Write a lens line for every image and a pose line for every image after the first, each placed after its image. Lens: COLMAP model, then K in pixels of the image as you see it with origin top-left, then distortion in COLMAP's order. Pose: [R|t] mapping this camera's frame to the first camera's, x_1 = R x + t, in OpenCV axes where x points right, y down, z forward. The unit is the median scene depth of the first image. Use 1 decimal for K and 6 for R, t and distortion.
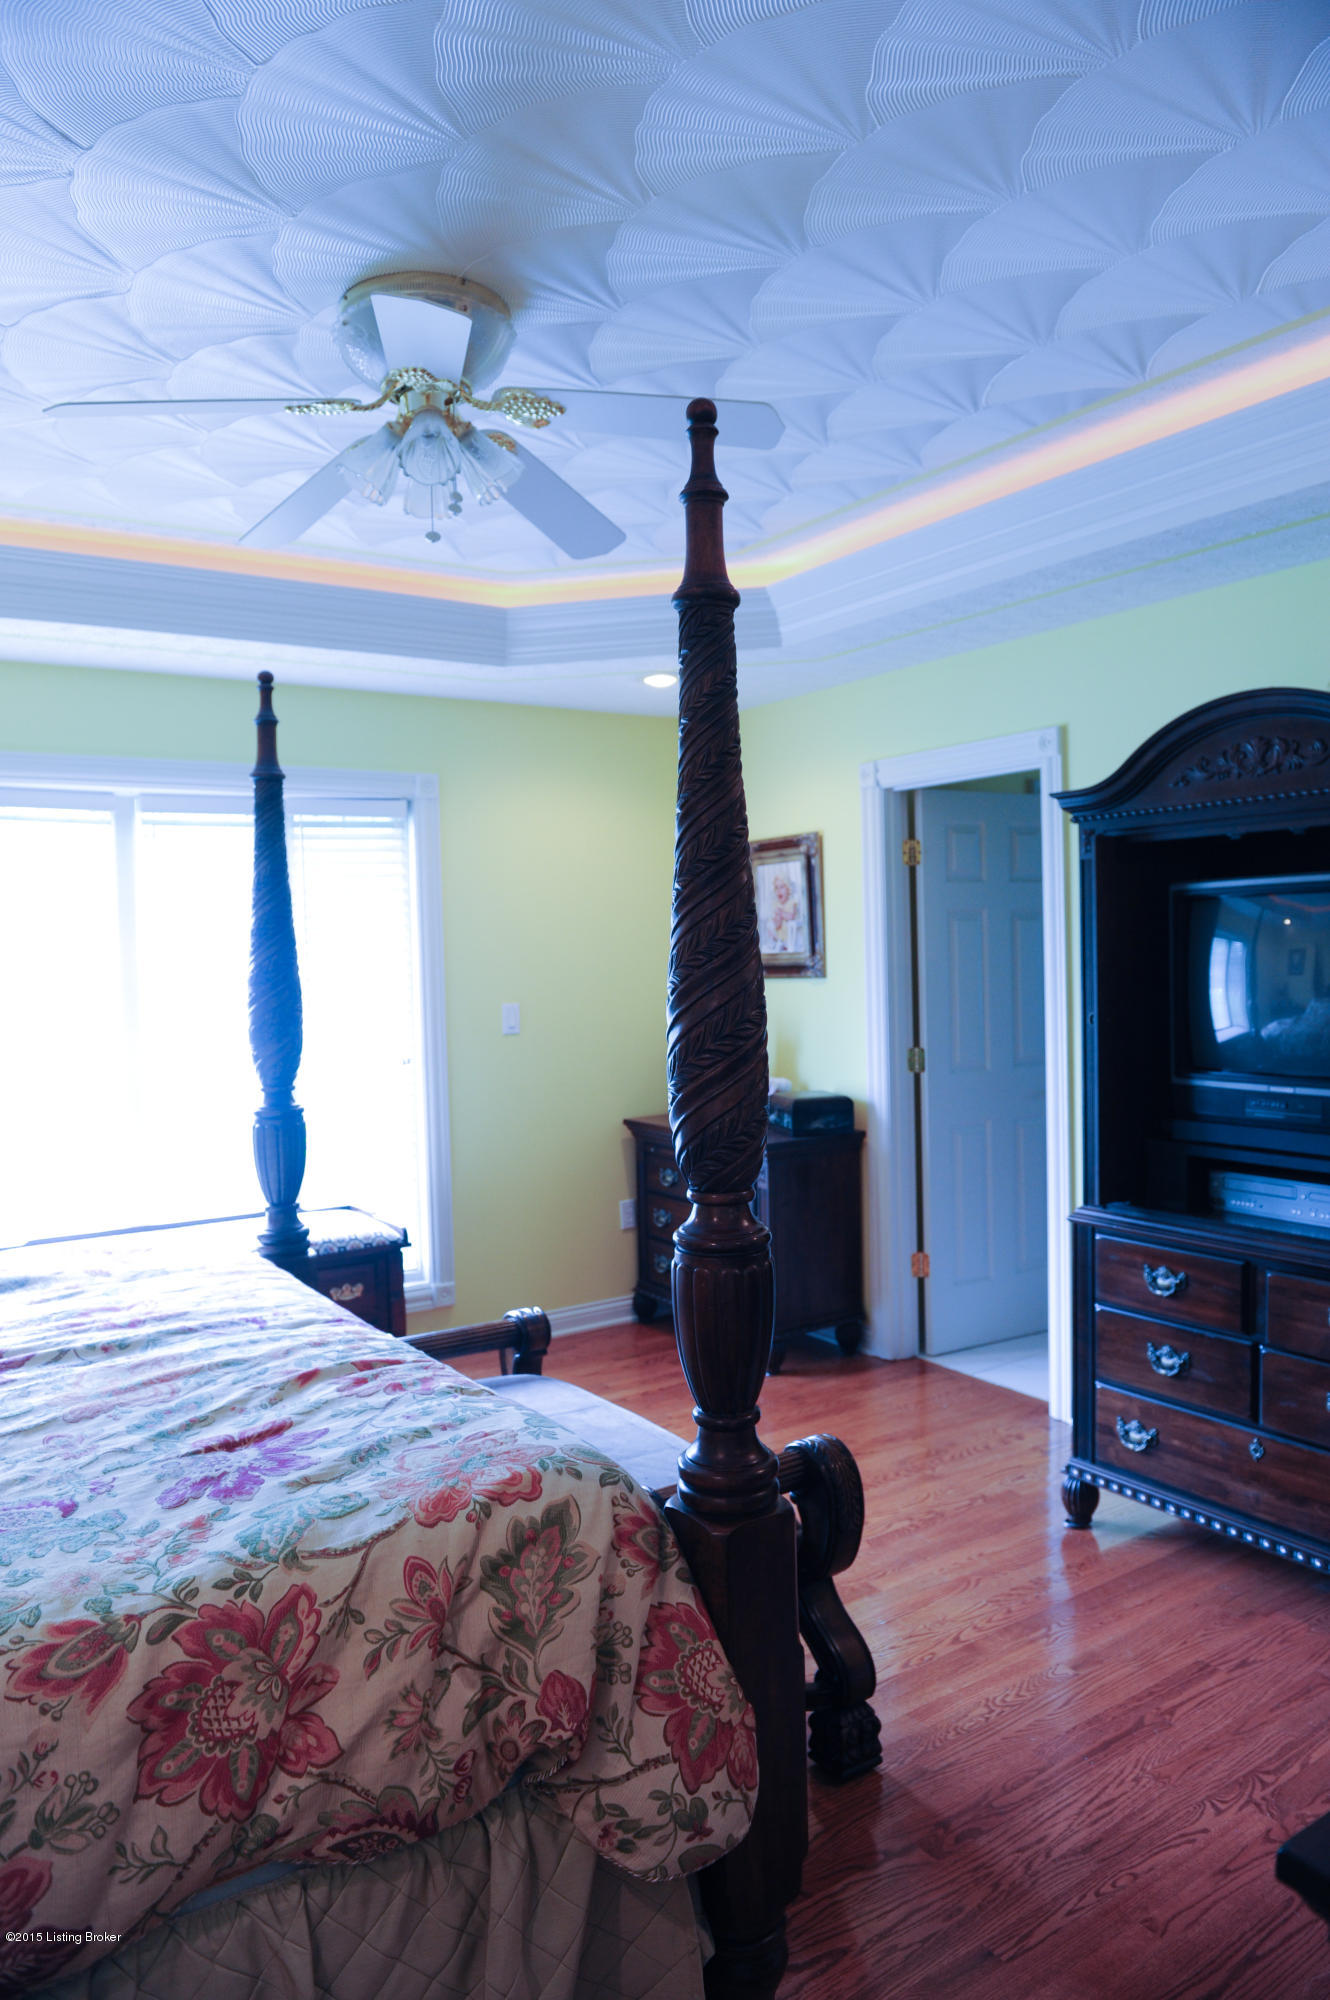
lens RADIAL K [[1366.6, 0, 719.3], [0, 1366.6, 990.3], [0, 0, 1]] dist [-0.047889, -0.005436]
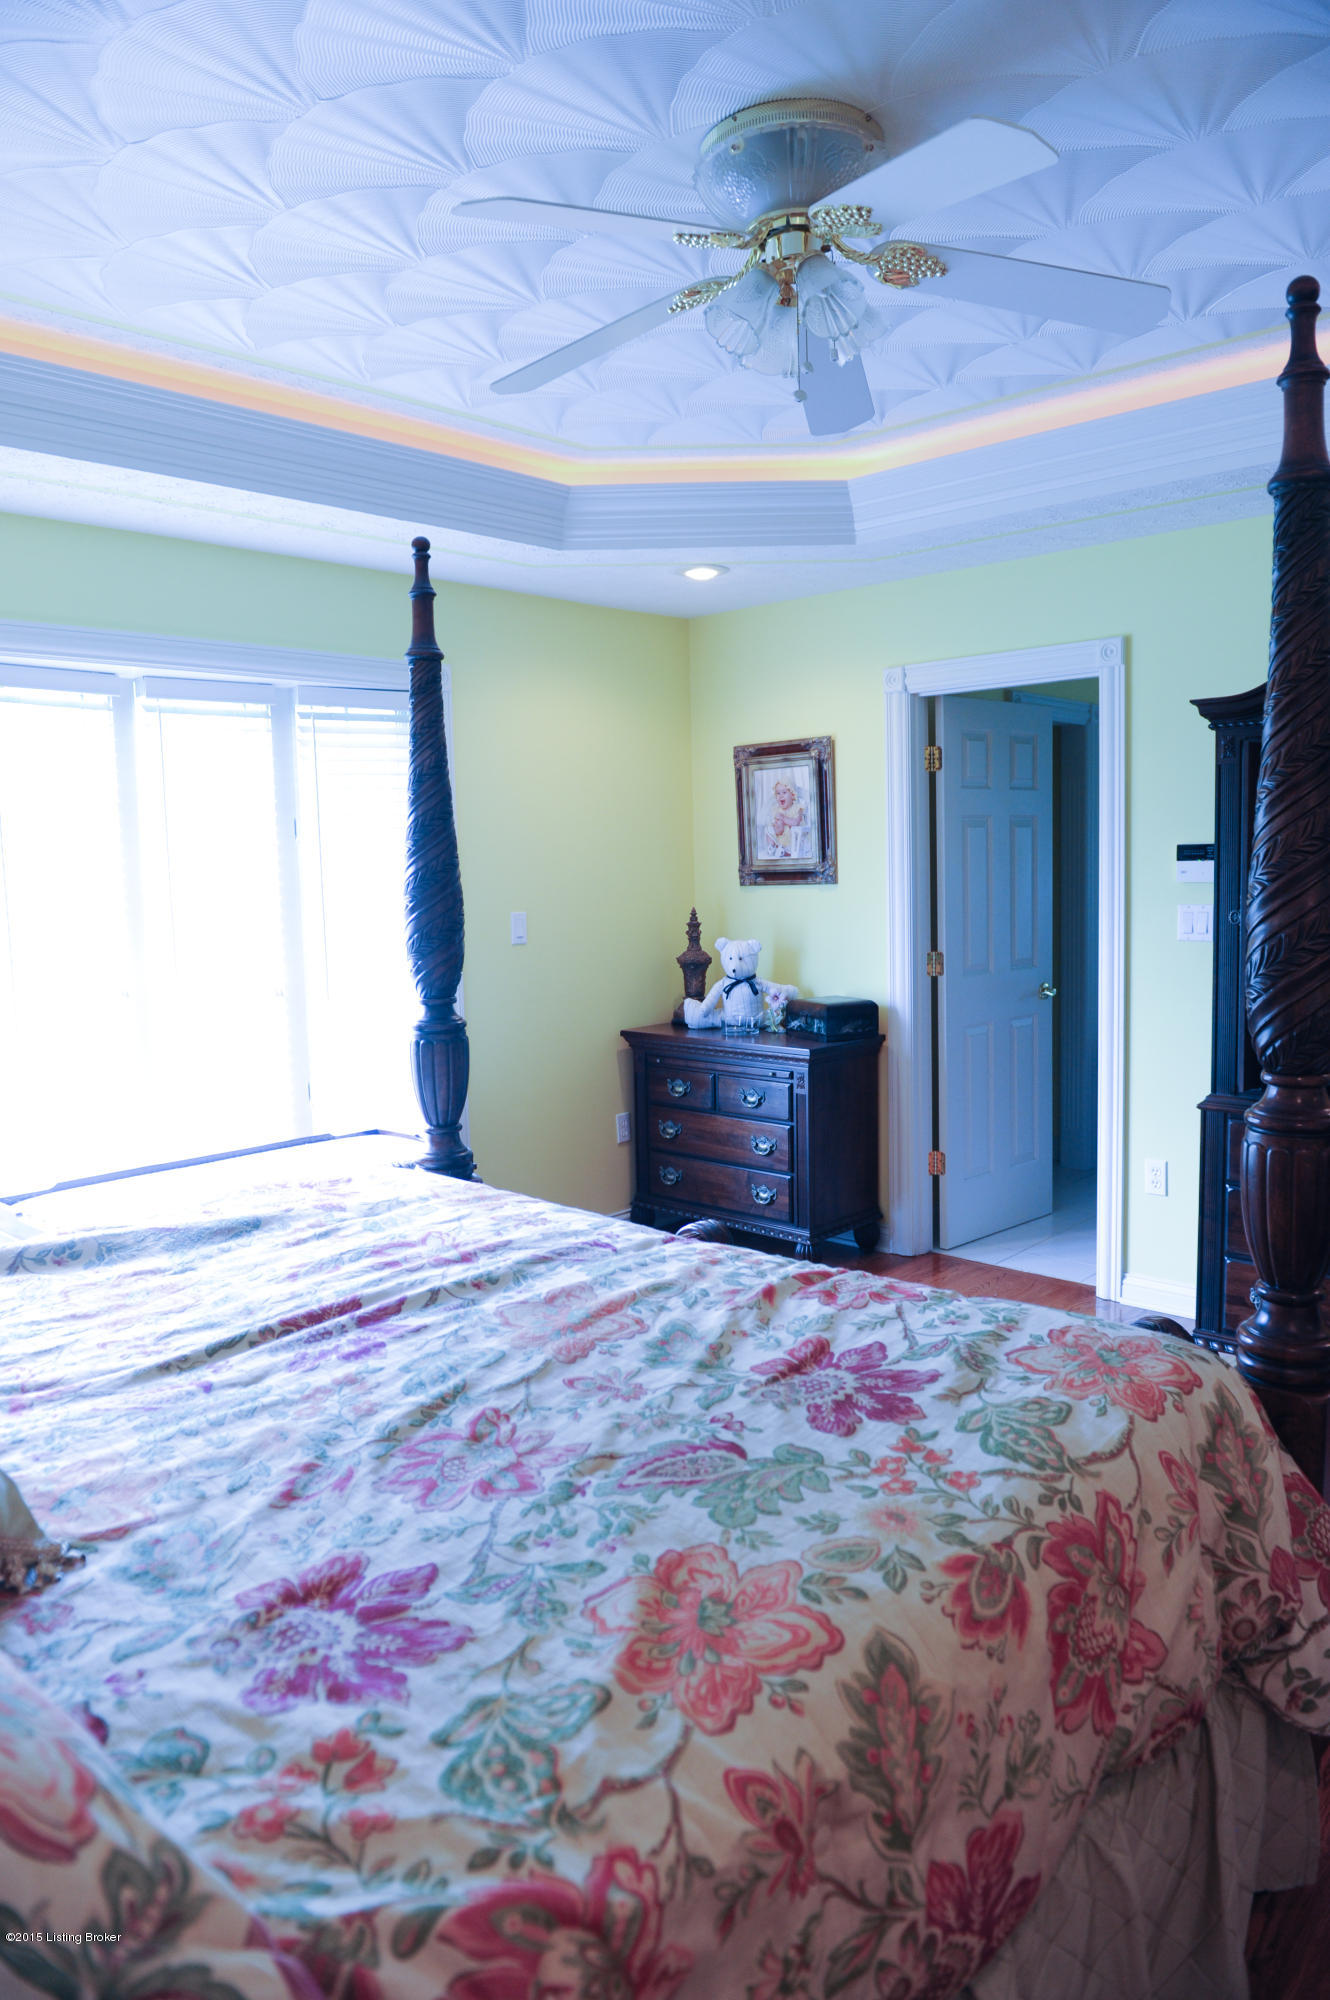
lens RADIAL K [[1366.6, 0, 665.0], [0, 1366.6, 990.0], [0, 0, 1]] dist [-0.047889, -0.005436]
pose [[0.974795, -0.020672, 0.222141, -0.539077], [0.007713, 0.998225, 0.059048, 0.017401], [-0.222968, -0.055846, 0.973225, 0.101347]]
